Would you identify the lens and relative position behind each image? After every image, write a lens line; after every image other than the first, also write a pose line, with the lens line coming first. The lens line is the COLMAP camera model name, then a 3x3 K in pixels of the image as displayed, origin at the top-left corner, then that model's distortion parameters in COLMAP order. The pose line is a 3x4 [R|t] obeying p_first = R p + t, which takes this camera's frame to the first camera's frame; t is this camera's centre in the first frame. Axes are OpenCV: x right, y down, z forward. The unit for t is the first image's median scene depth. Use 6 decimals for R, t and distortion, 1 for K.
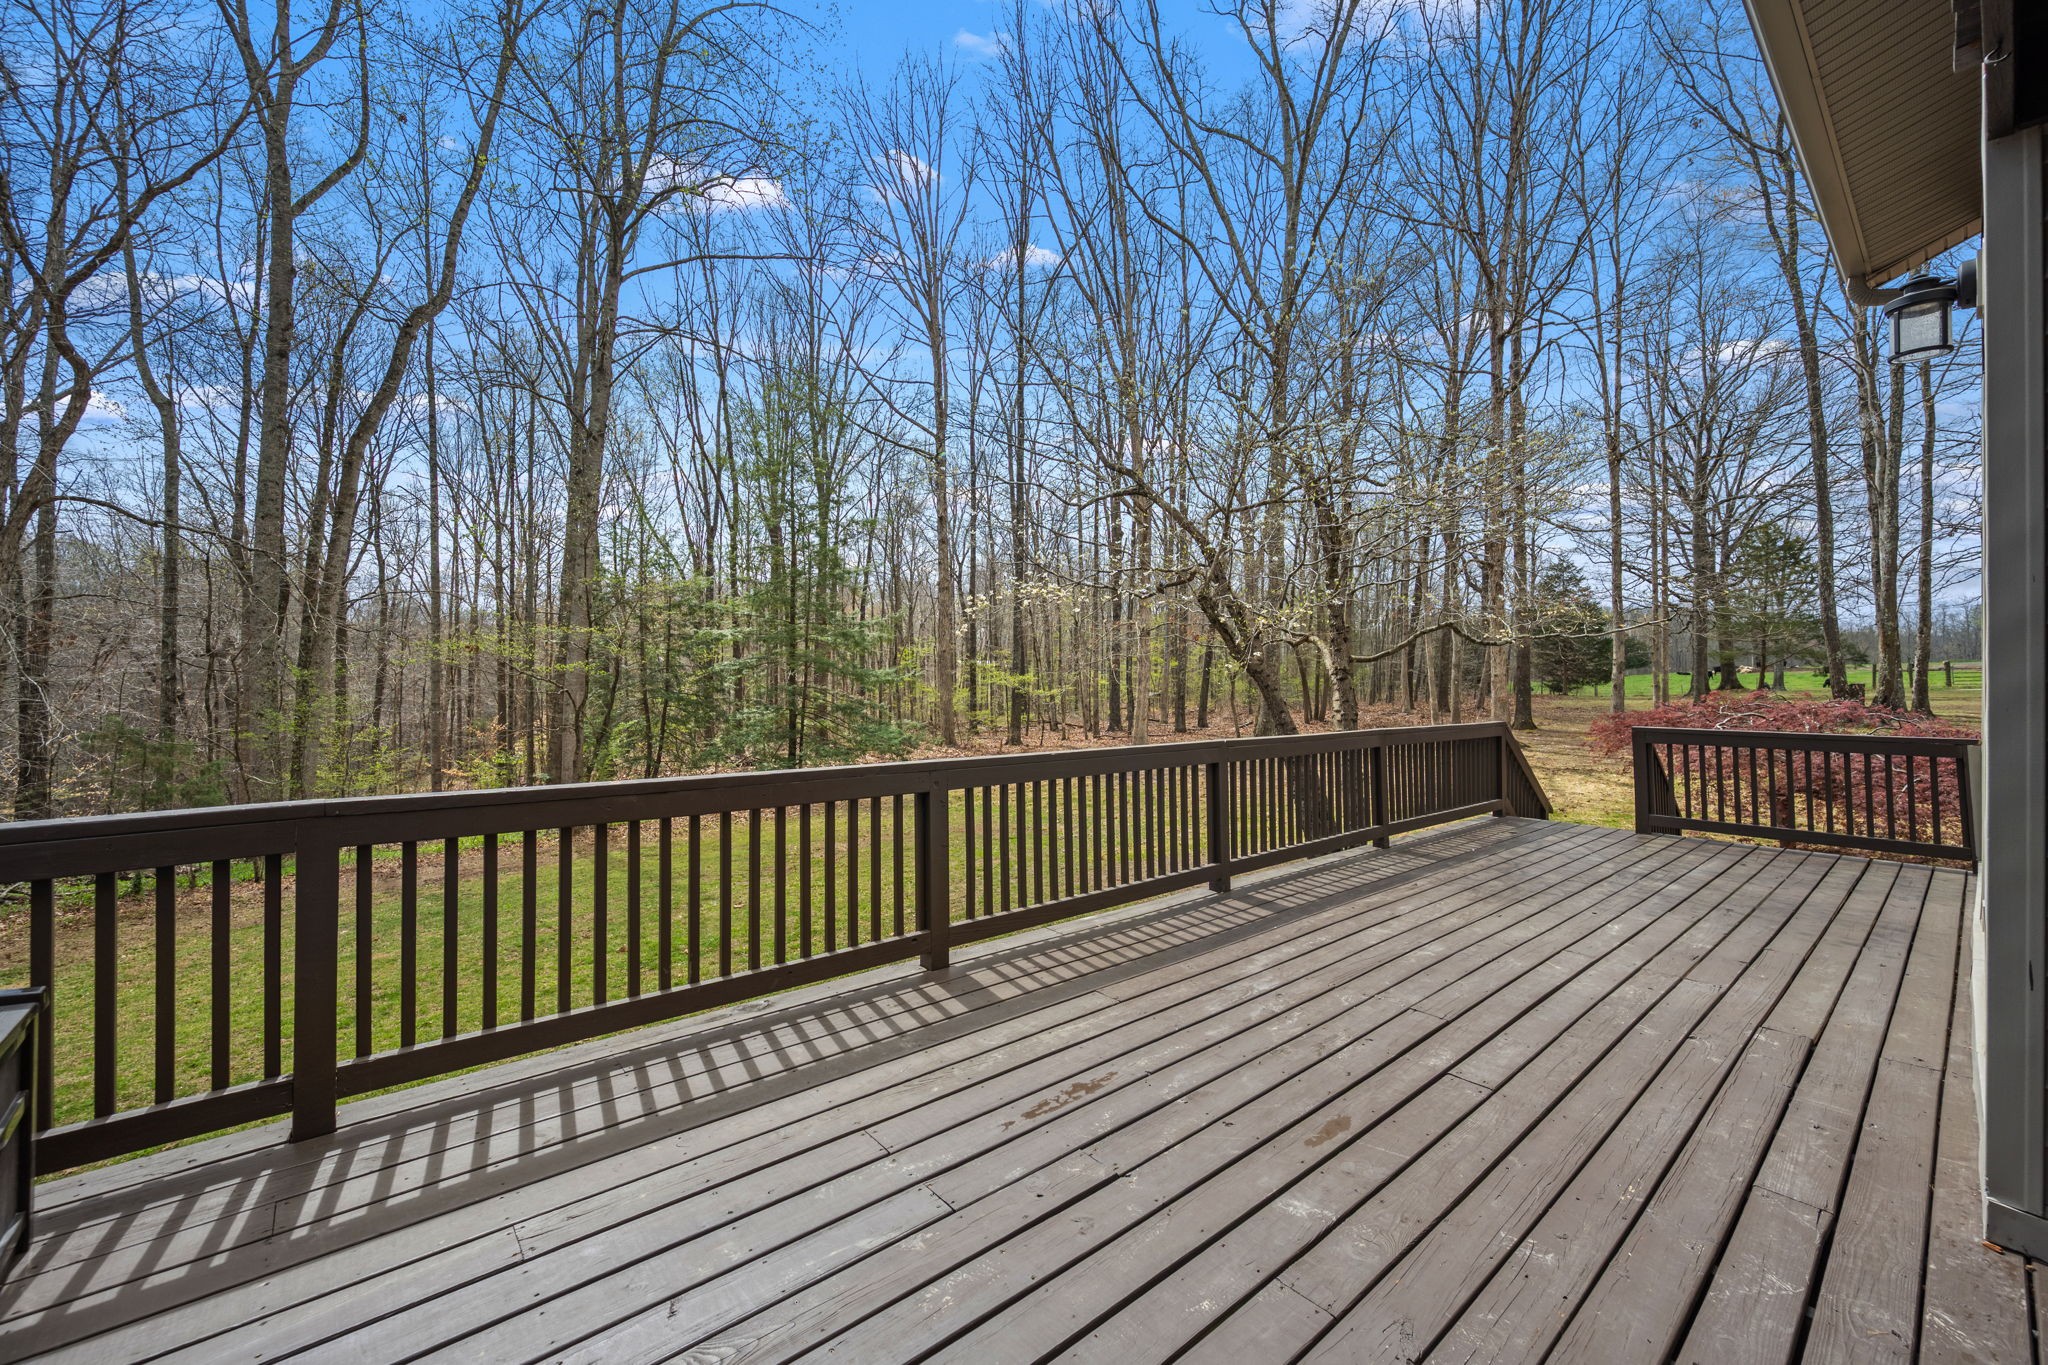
lens RADIAL K [[818.6, 0, 1024.0], [0, 818.6, 682.5], [0, 0, 1]] dist [-0.000428, -0.000058]
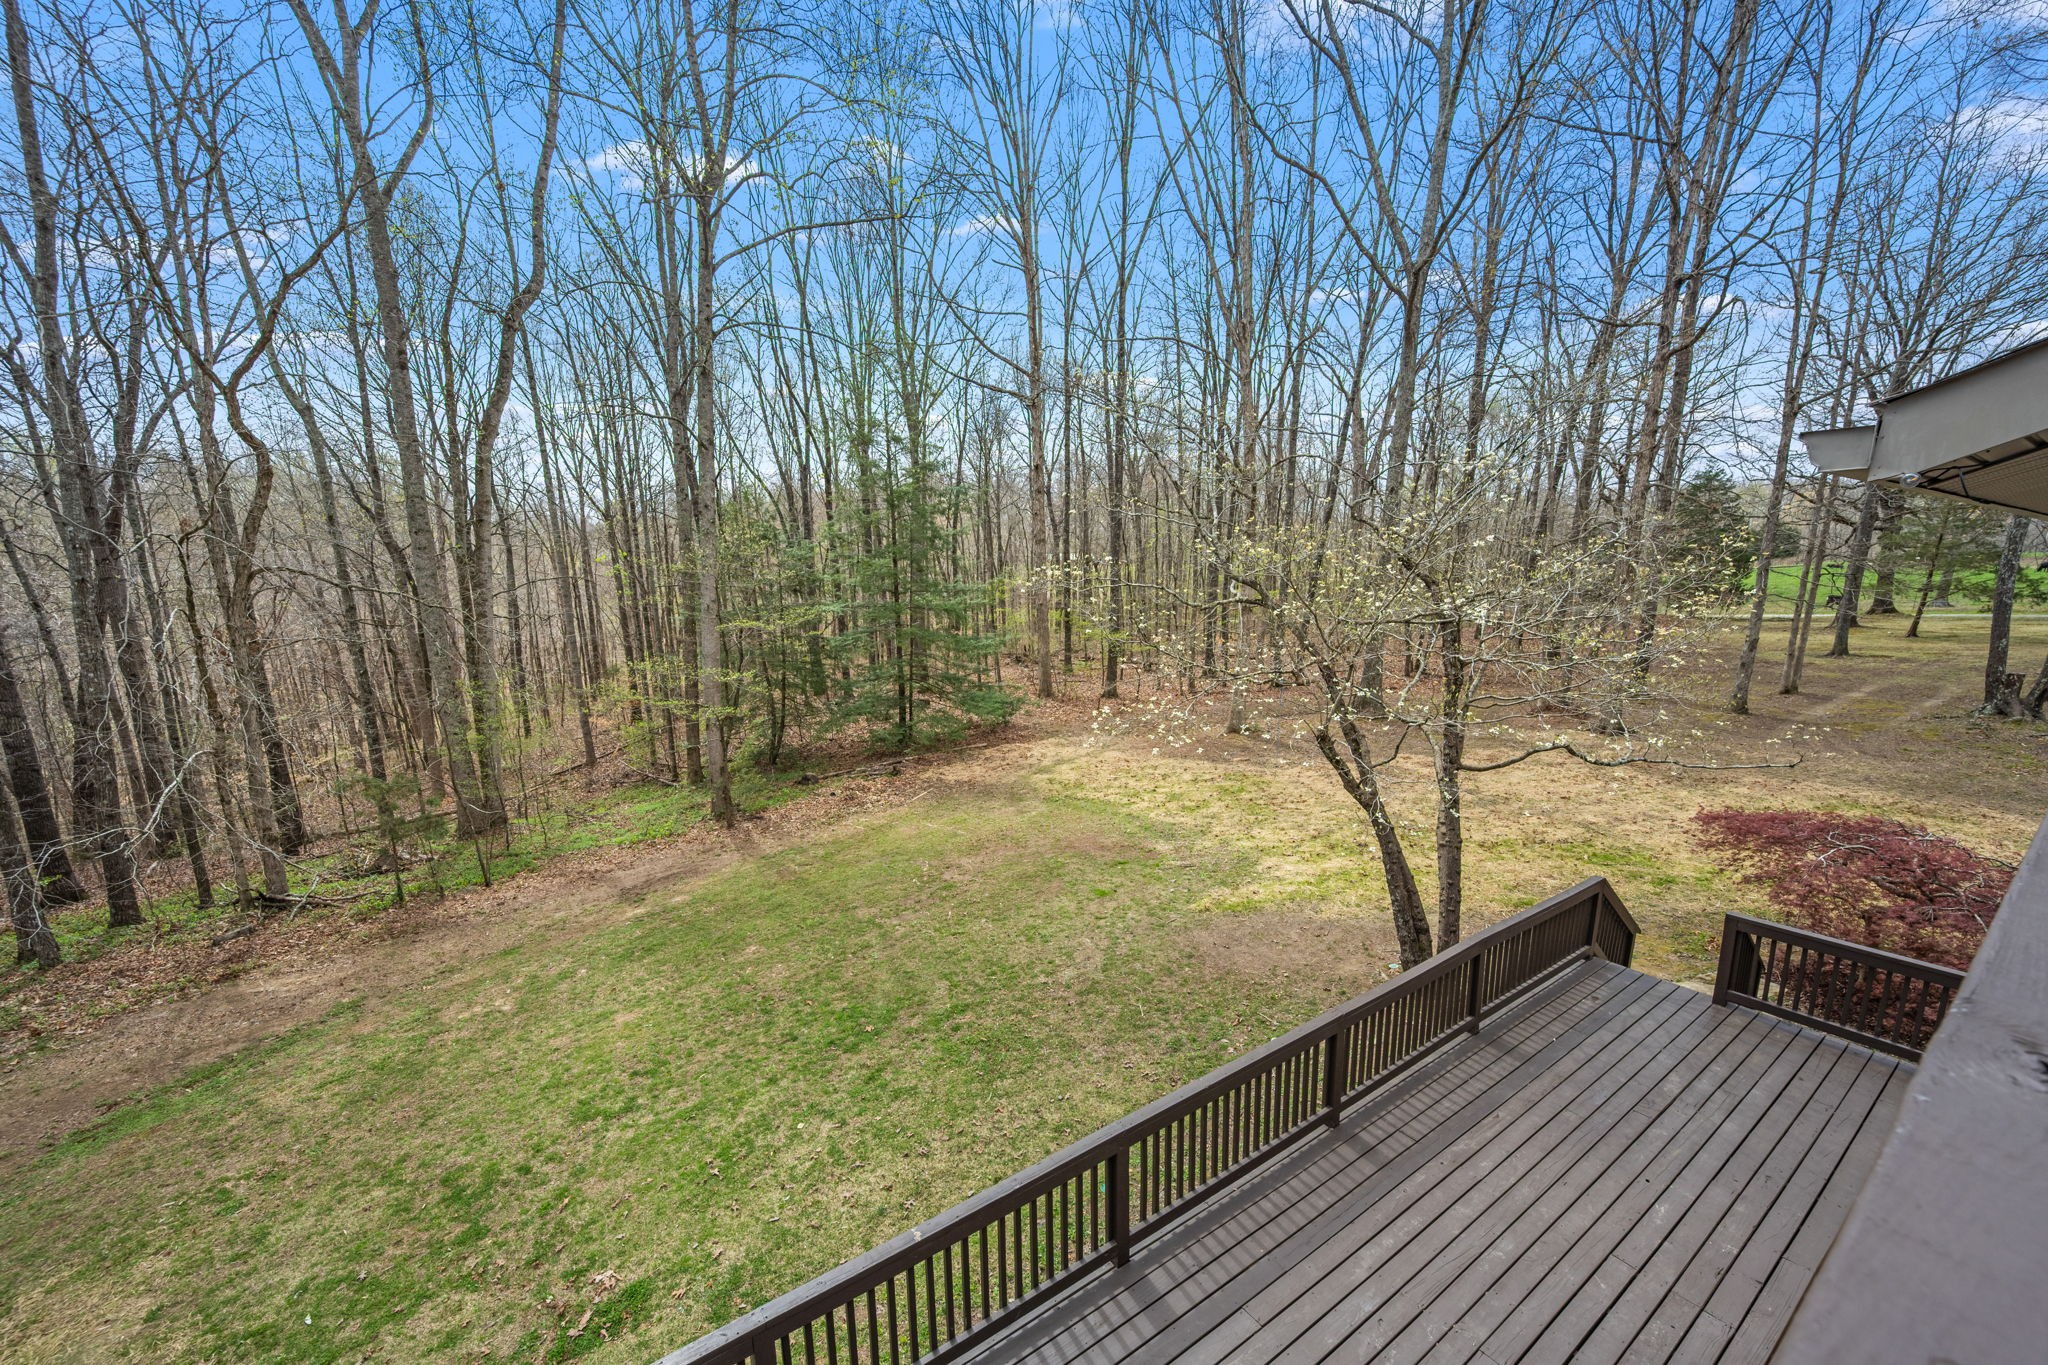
lens RADIAL K [[817.1, 0, 1029.8], [0, 817.1, 733.1], [0, 0, 1]] dist [-0.001467, -0.000335]
pose [[0.996006, 0.008726, -0.088864, -0.025688], [0.012087, 0.972879, 0.230999, -0.144727], [0.088470, -0.231150, 0.968887, -0.020905]]
